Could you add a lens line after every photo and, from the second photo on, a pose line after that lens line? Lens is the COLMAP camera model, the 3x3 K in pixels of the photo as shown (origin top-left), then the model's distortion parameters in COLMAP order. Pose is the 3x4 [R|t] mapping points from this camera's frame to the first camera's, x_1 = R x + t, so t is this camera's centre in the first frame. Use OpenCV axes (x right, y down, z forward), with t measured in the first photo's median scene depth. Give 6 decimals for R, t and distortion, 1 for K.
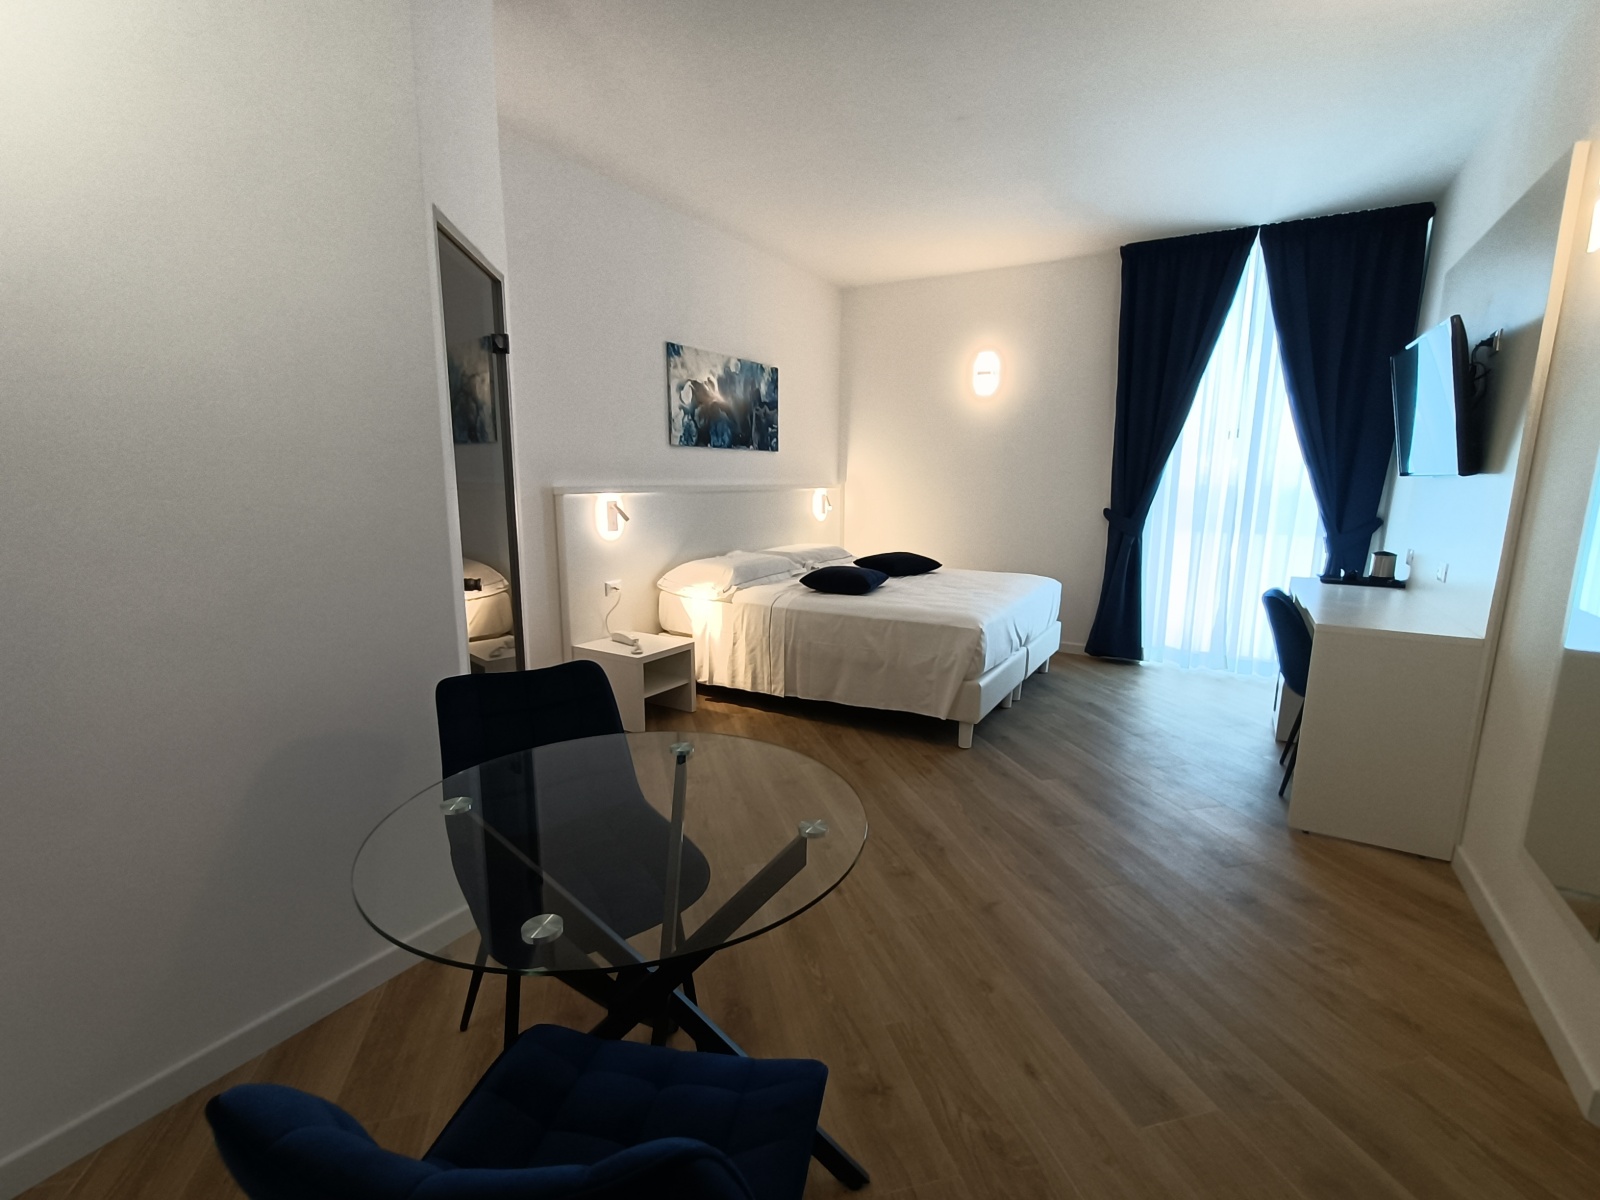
lens RADIAL K [[731.4, 0, 805.5], [0, 731.4, 610.8], [0, 0, 1]] dist [0.010055, 0.000286]
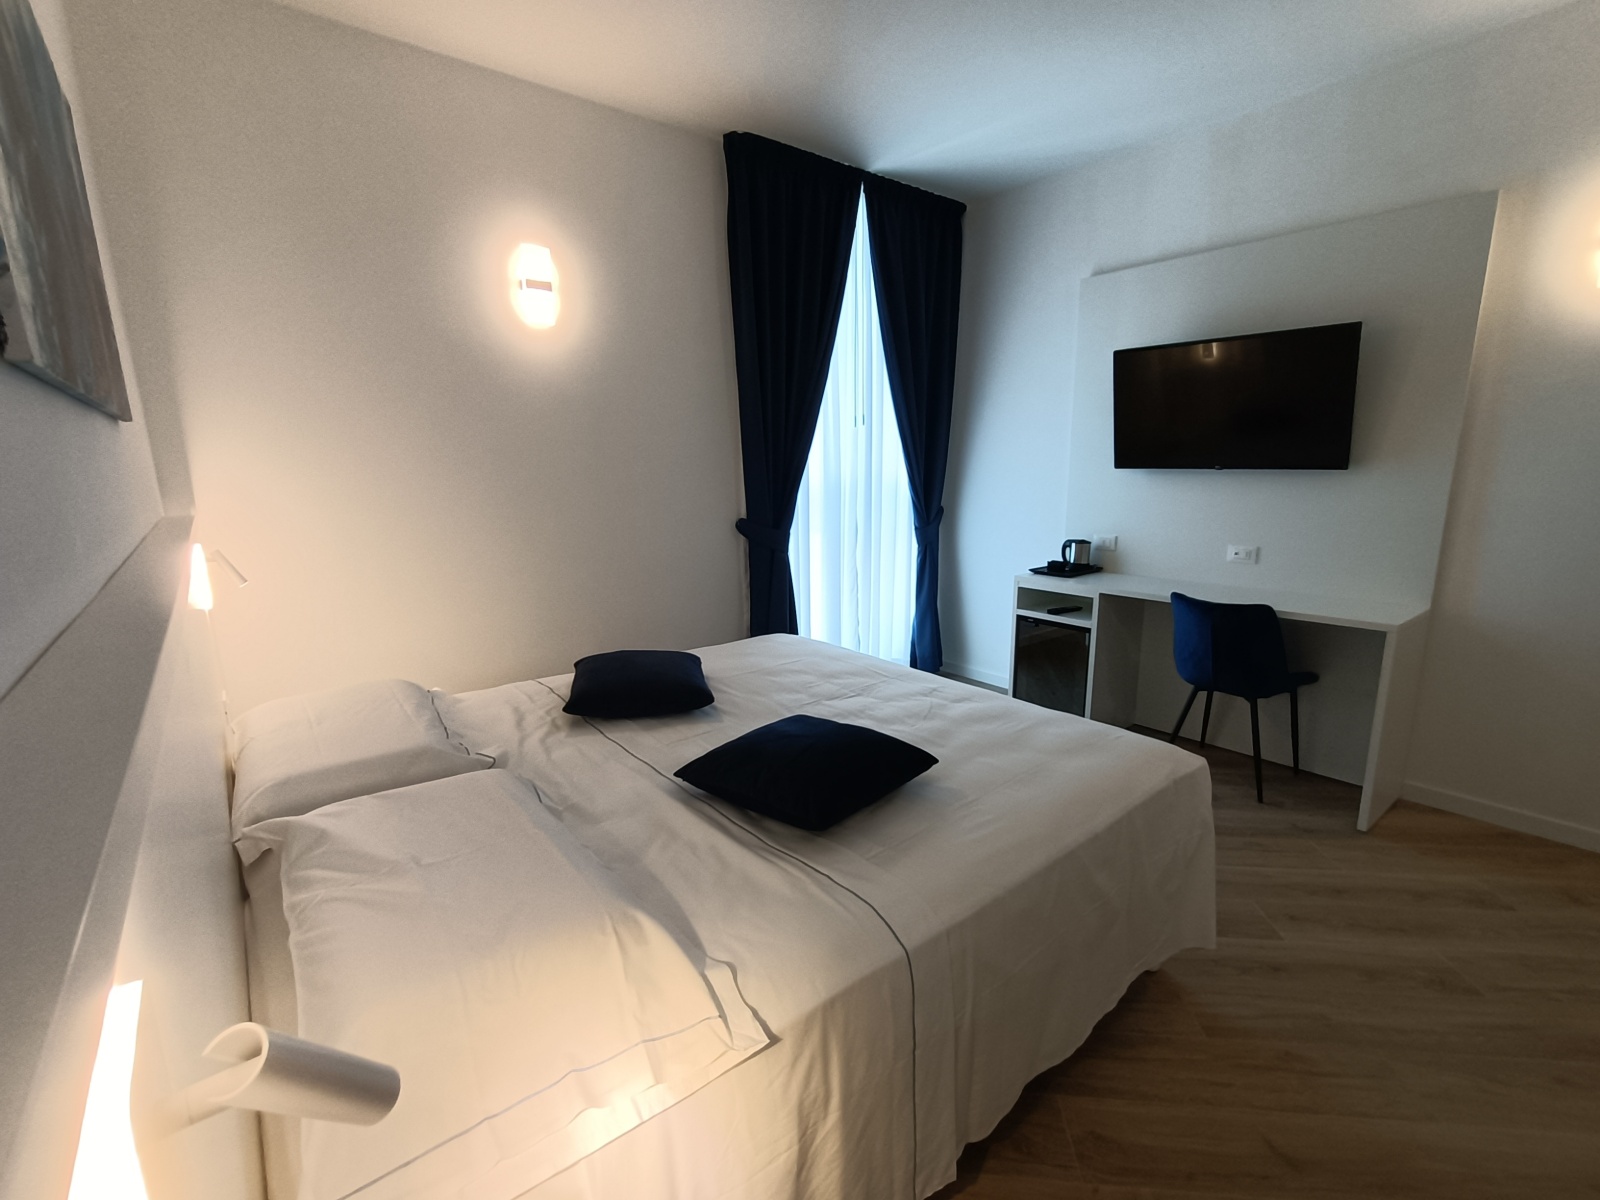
lens RADIAL K [[727.3, 0, 805.4], [0, 727.3, 609.8], [0, 0, 1]] dist [0.005121, 0.000531]
pose [[0.347945, -0.202710, 0.915338, -0.291043], [0.184573, 0.972048, 0.145108, -0.184106], [-0.919167, 0.118457, 0.375634, 0.873607]]
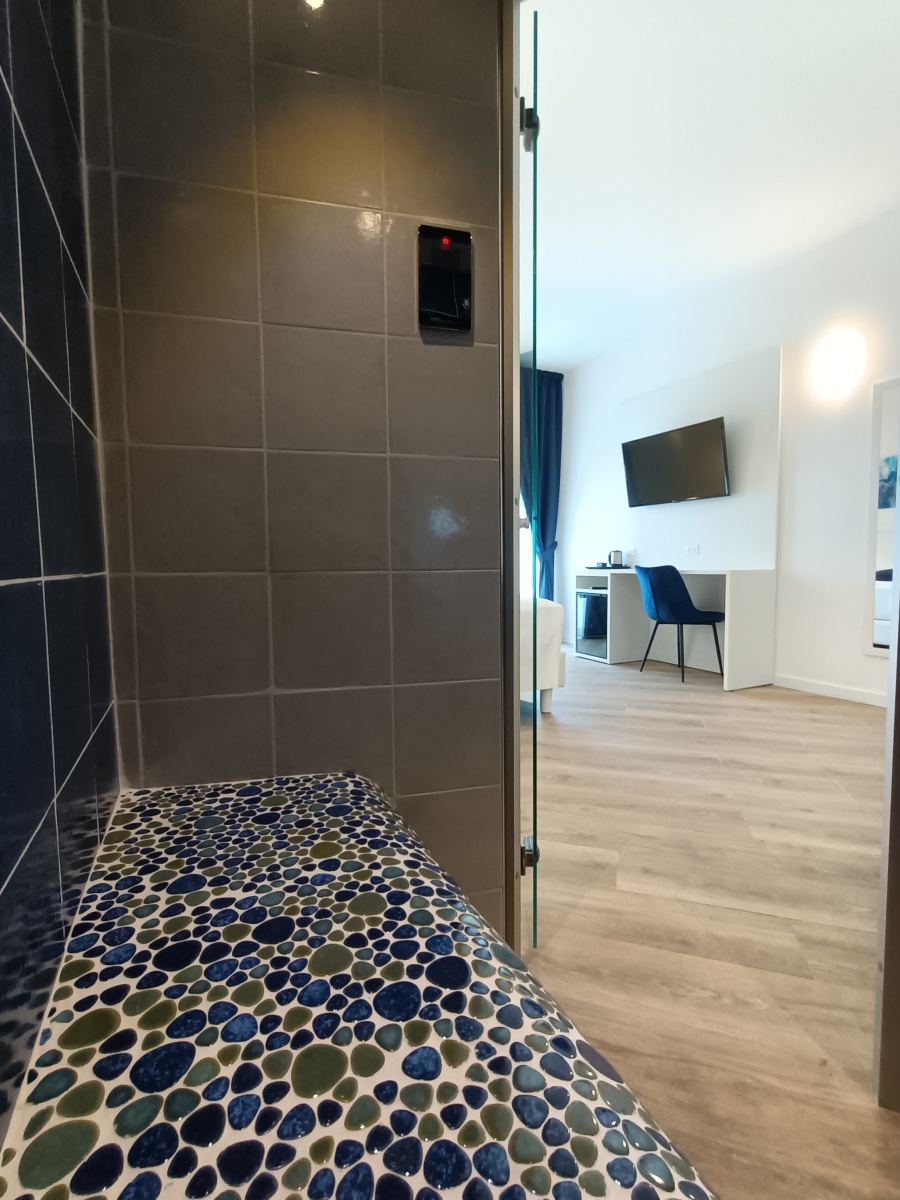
lens RADIAL K [[545.5, 0, 441.5], [0, 545.5, 604.9], [0, 0, 1]] dist [0.005121, 0.000531]
pose [[0.566291, -0.081845, 0.820132, -0.519134], [0.167096, 0.985794, -0.017000, 0.000804], [-0.807090, 0.146668, 0.571922, 0.531118]]
